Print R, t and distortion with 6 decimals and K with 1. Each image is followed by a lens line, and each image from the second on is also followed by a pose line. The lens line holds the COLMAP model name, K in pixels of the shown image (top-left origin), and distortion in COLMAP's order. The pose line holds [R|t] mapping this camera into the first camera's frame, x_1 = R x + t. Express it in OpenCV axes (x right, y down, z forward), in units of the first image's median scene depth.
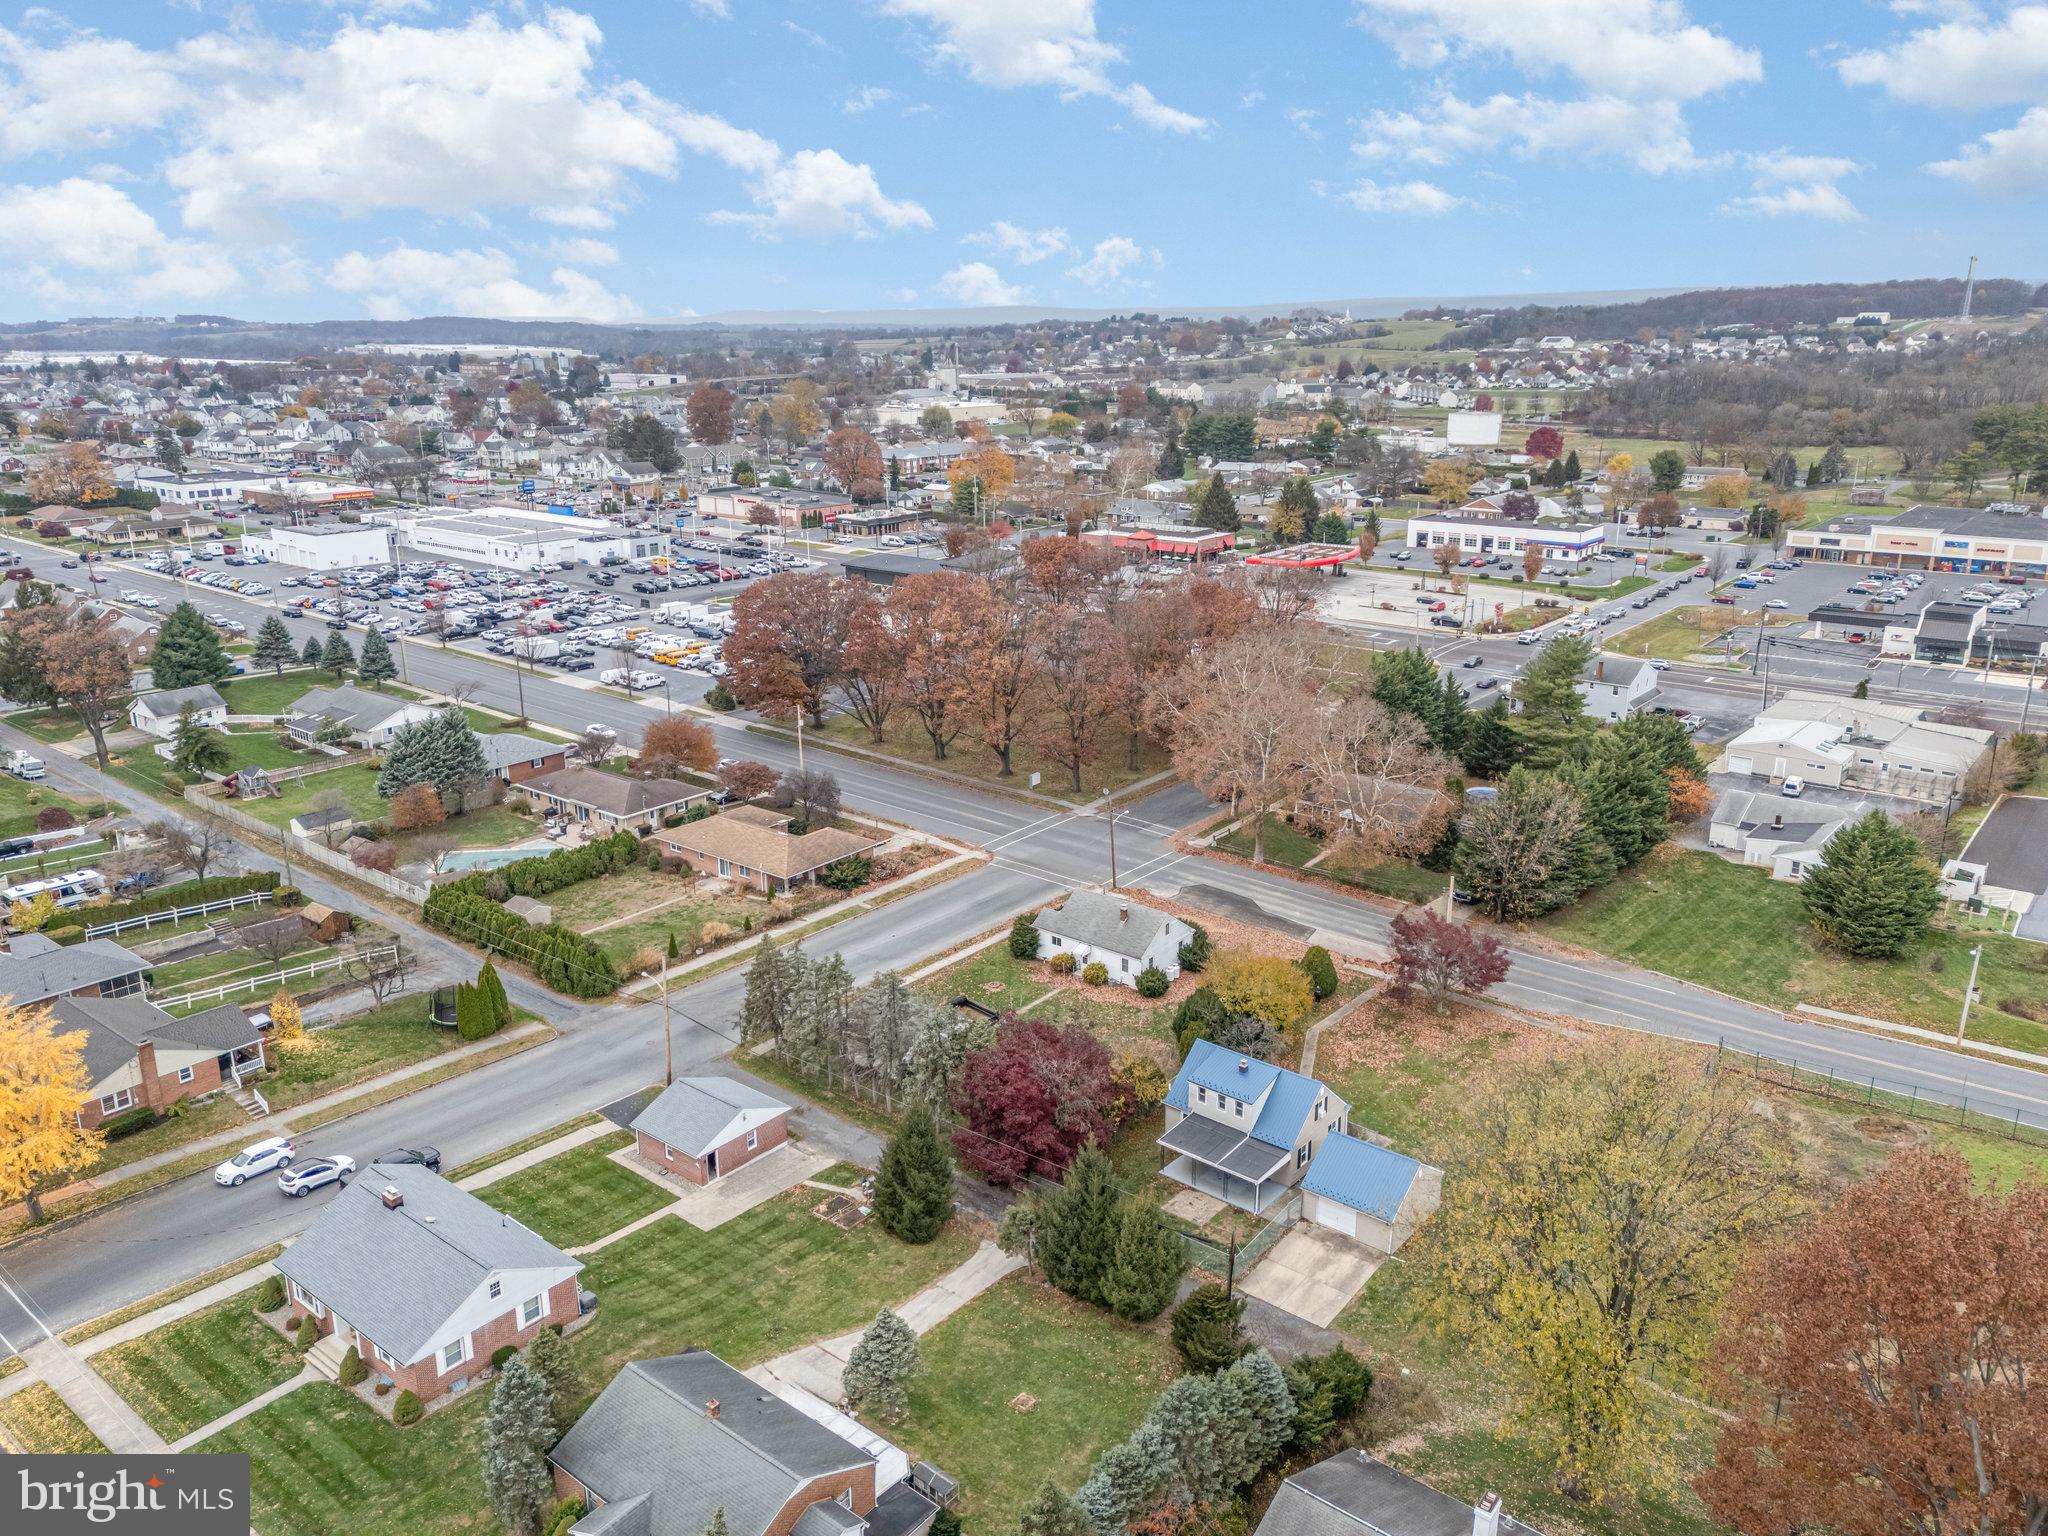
lens RADIAL K [[1517.7, 0, 1015.0], [0, 1517.7, 737.9], [0, 0, 1]] dist [0.104001, -0.116171]
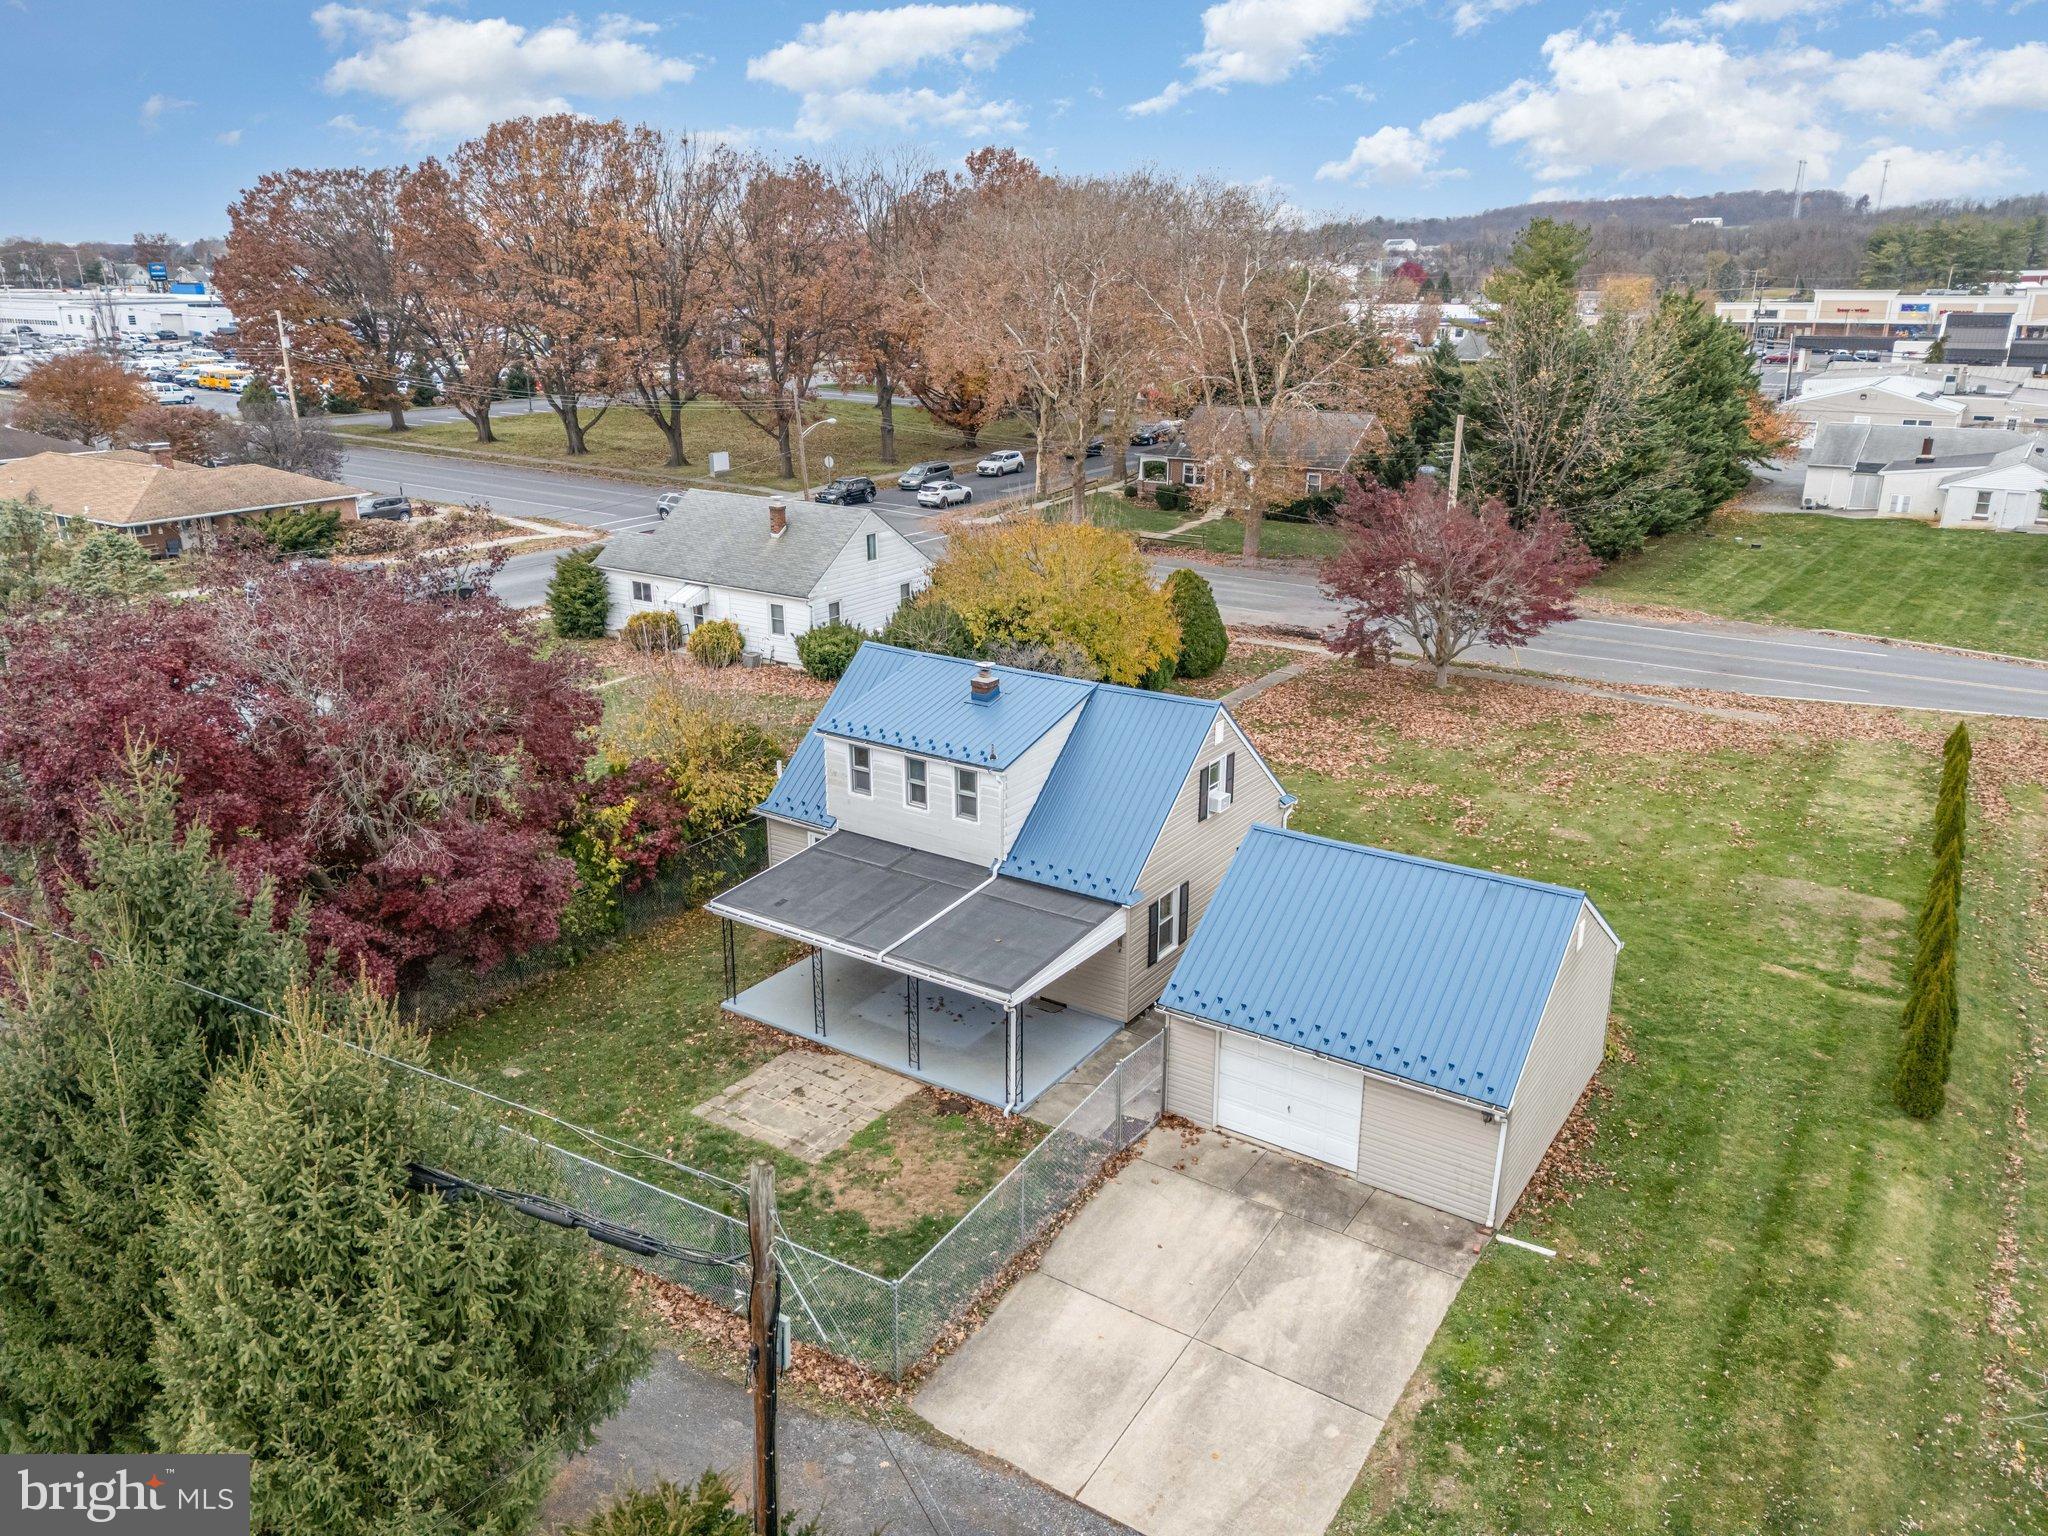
lens RADIAL K [[1517.7, 0, 1015.0], [0, 1517.7, 737.9], [0, 0, 1]] dist [0.104001, -0.116171]
pose [[0.994906, -0.024386, 0.097812, 0.123813], [0.021261, 0.999234, 0.032859, 0.216968], [-0.098538, -0.030612, 0.994662, 0.673322]]
